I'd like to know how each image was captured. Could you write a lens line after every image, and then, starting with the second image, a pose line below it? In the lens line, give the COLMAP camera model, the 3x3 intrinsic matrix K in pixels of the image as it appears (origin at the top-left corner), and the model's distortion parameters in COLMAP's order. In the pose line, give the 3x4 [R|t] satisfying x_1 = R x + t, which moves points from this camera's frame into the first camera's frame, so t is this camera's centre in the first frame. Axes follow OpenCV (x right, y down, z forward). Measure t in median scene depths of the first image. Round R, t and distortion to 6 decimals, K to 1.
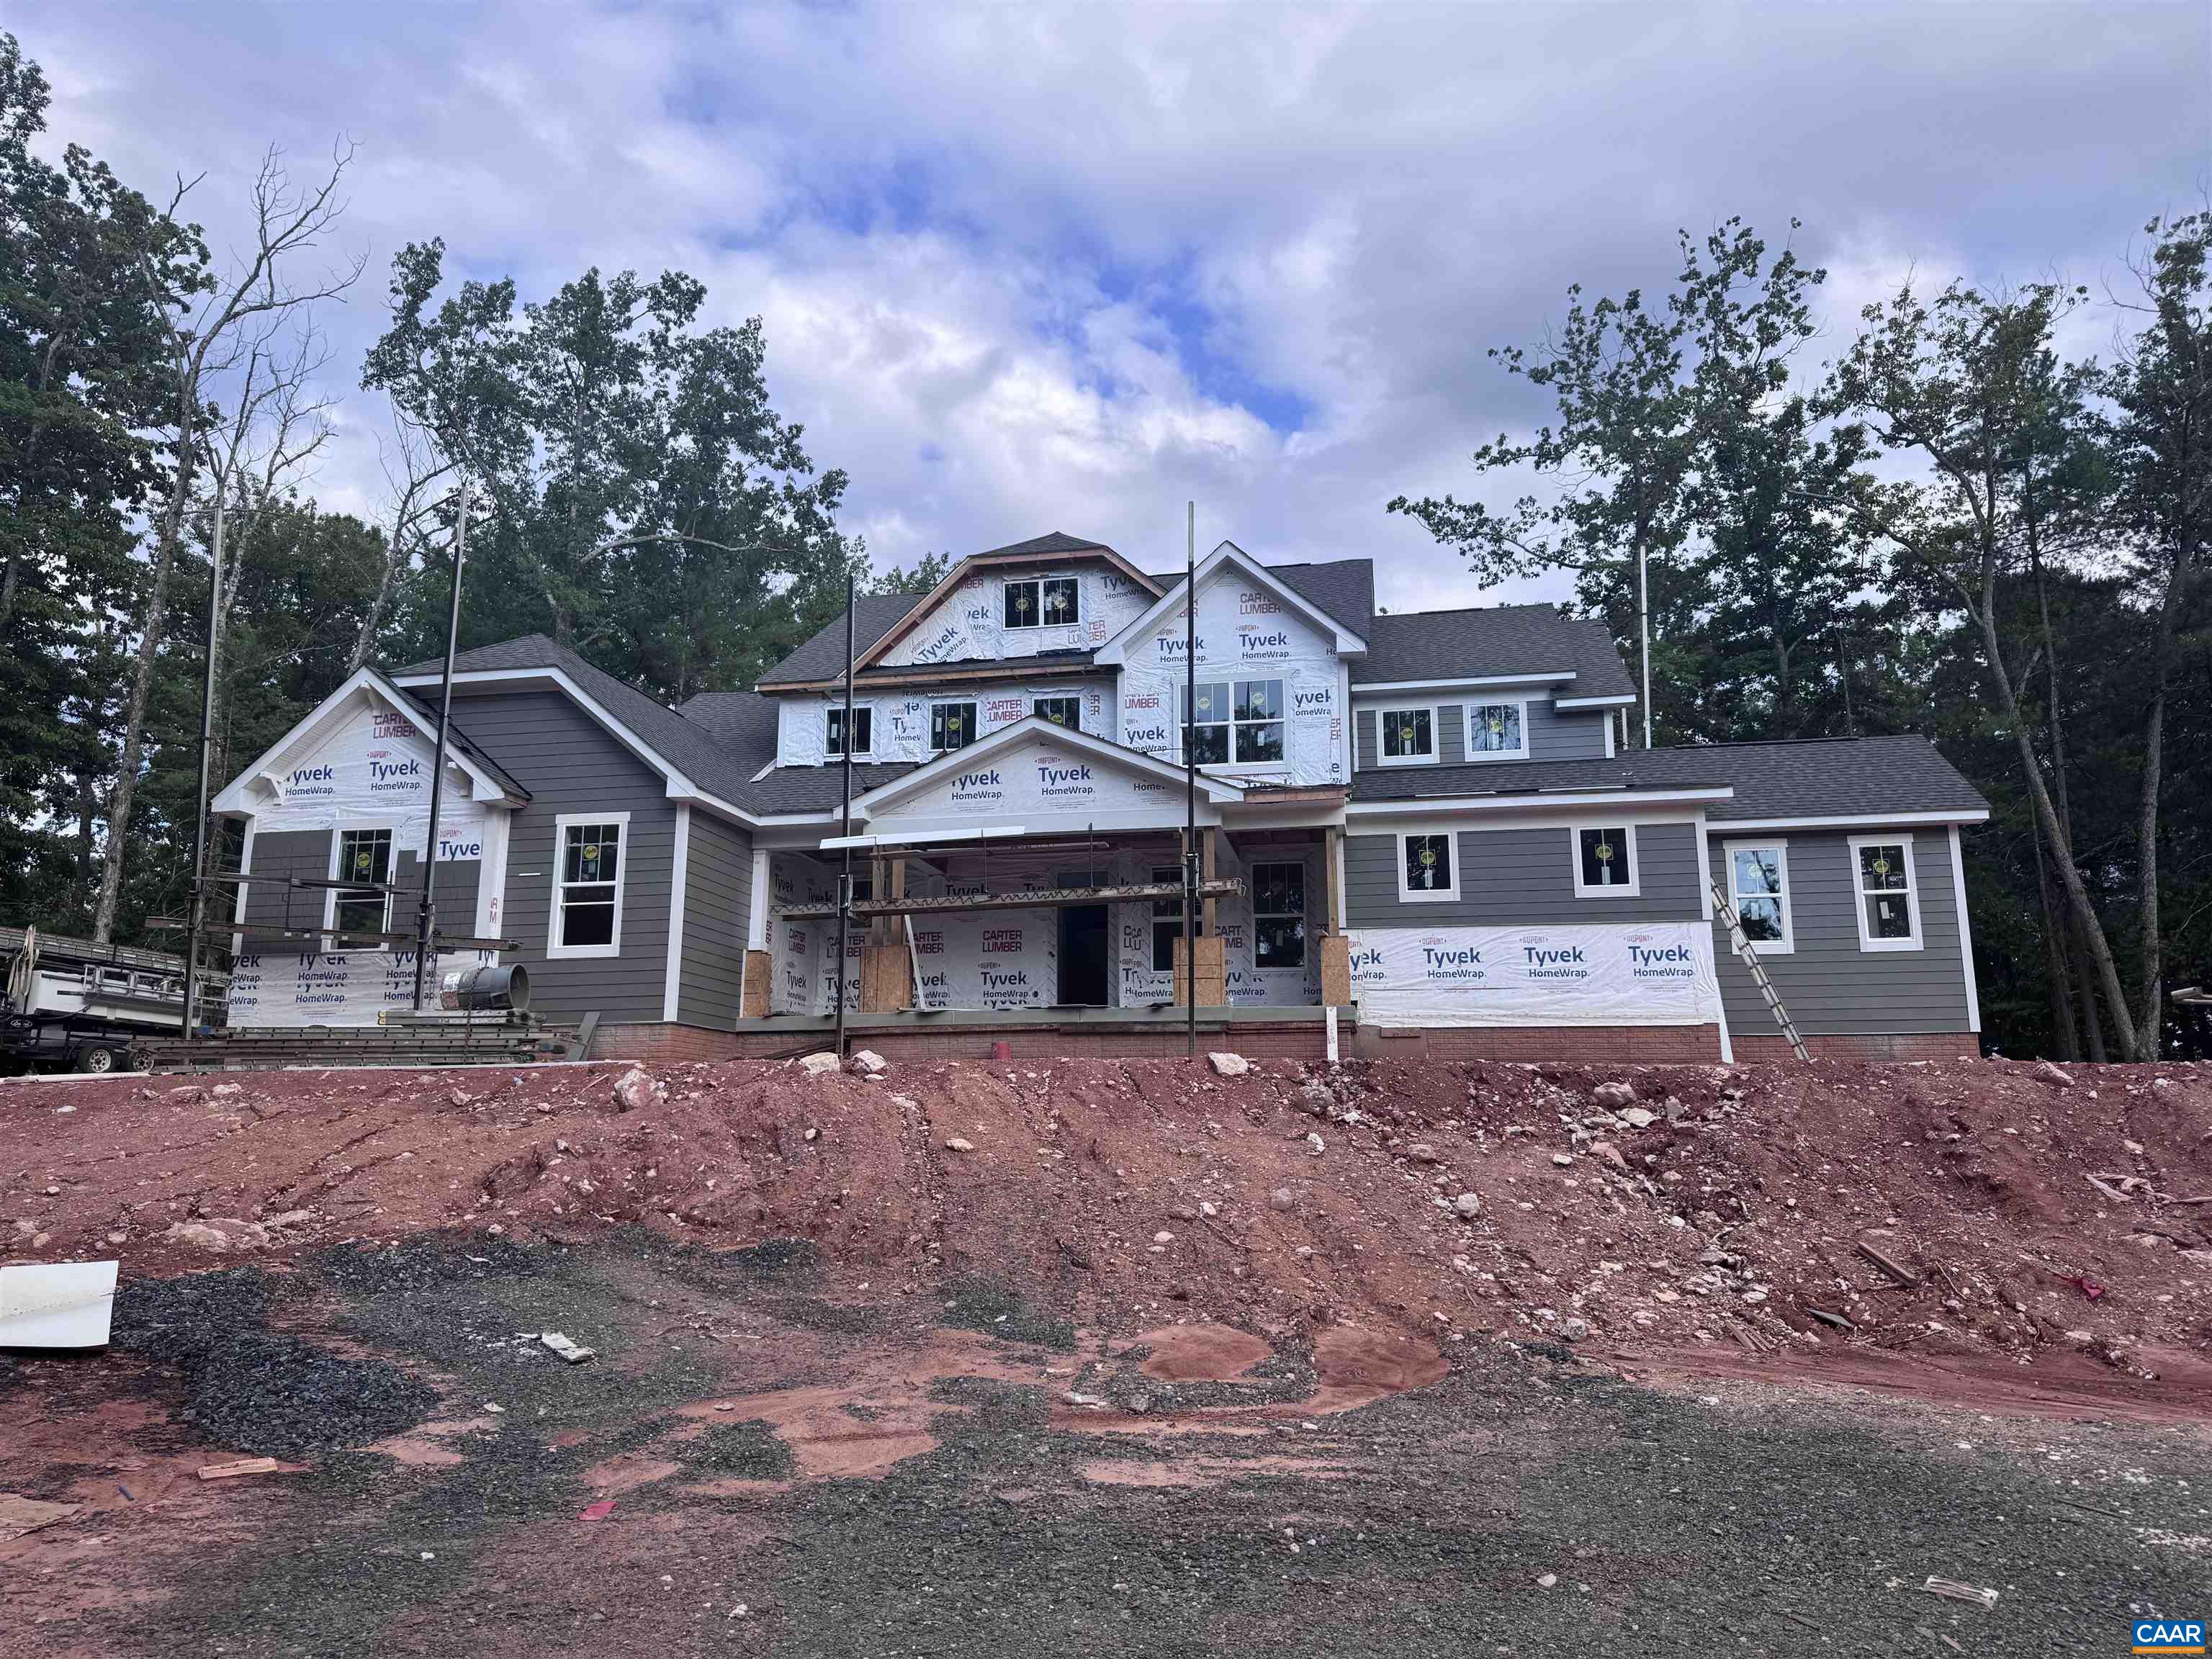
lens RADIAL K [[1516.3, 0, 1106.0], [0, 1516.3, 829.5], [0, 0, 1]] dist [0.155303, -0.294085]
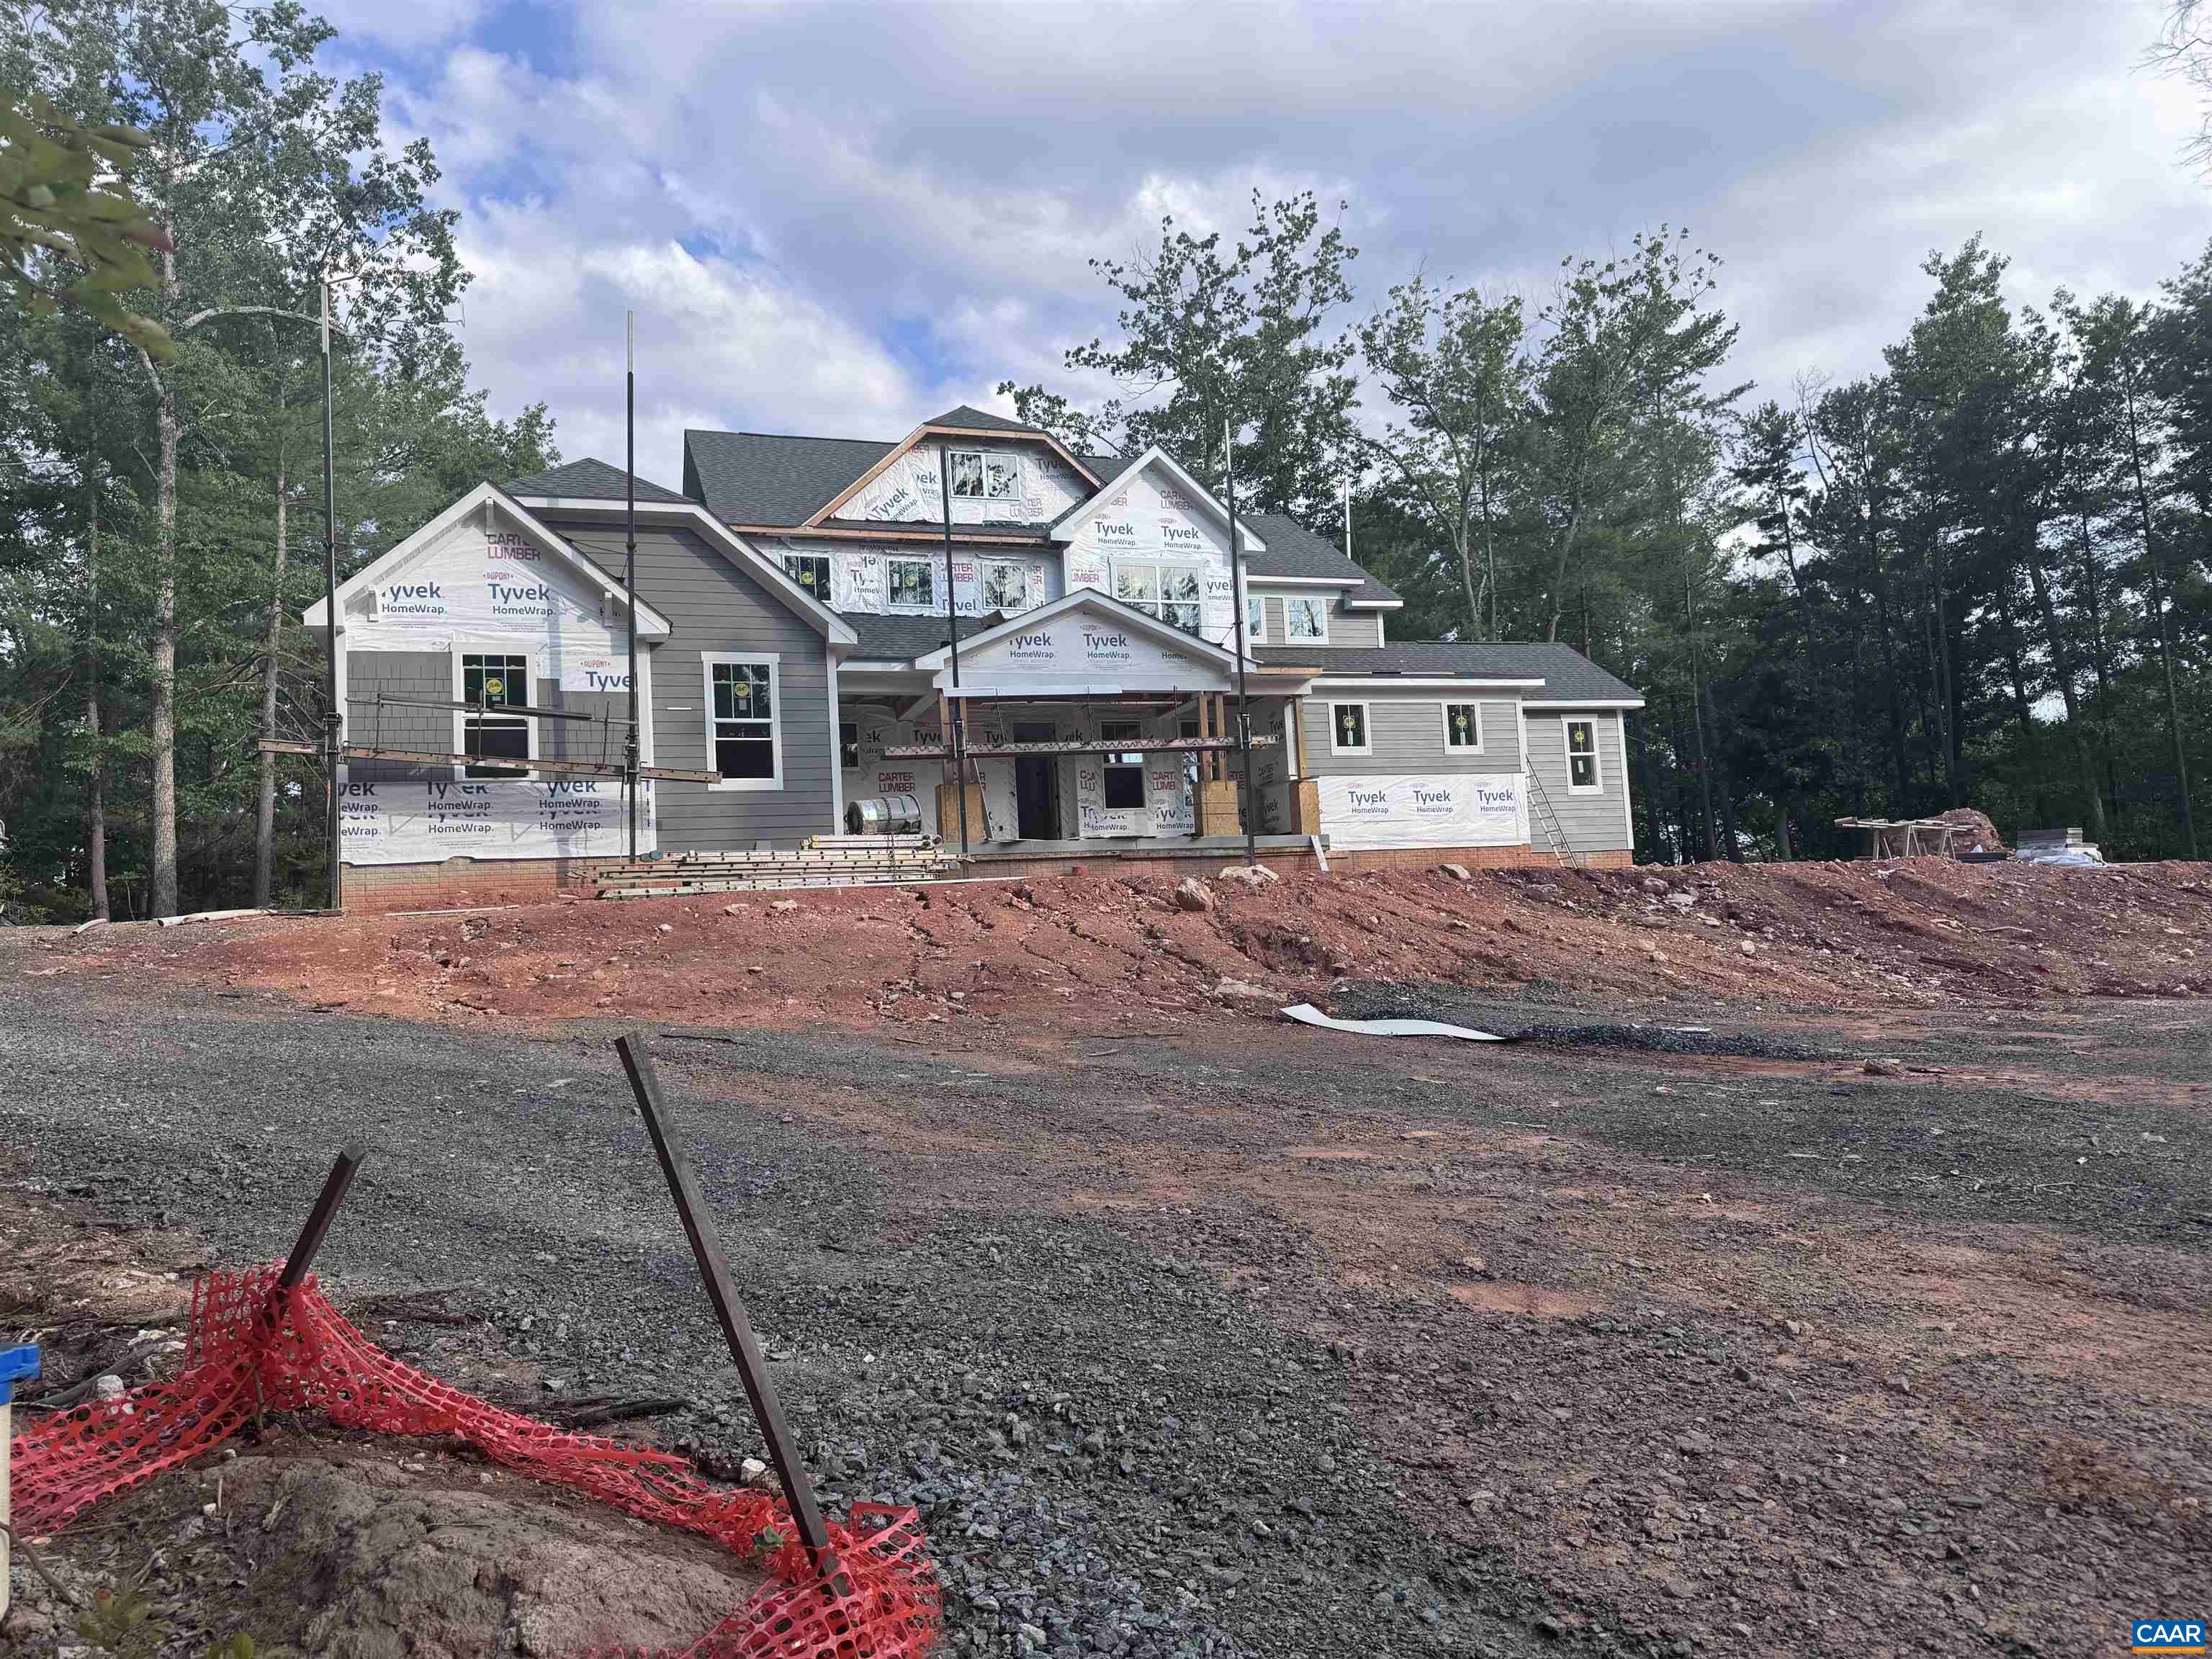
lens RADIAL K [[1516.3, 0, 1106.0], [0, 1516.3, 829.5], [0, 0, 1]] dist [0.155303, -0.294085]
pose [[0.868840, -0.001972, 0.495089, -0.604268], [-0.047489, 0.995049, 0.087301, 0.006285], [-0.492811, -0.099362, 0.864445, -0.030391]]
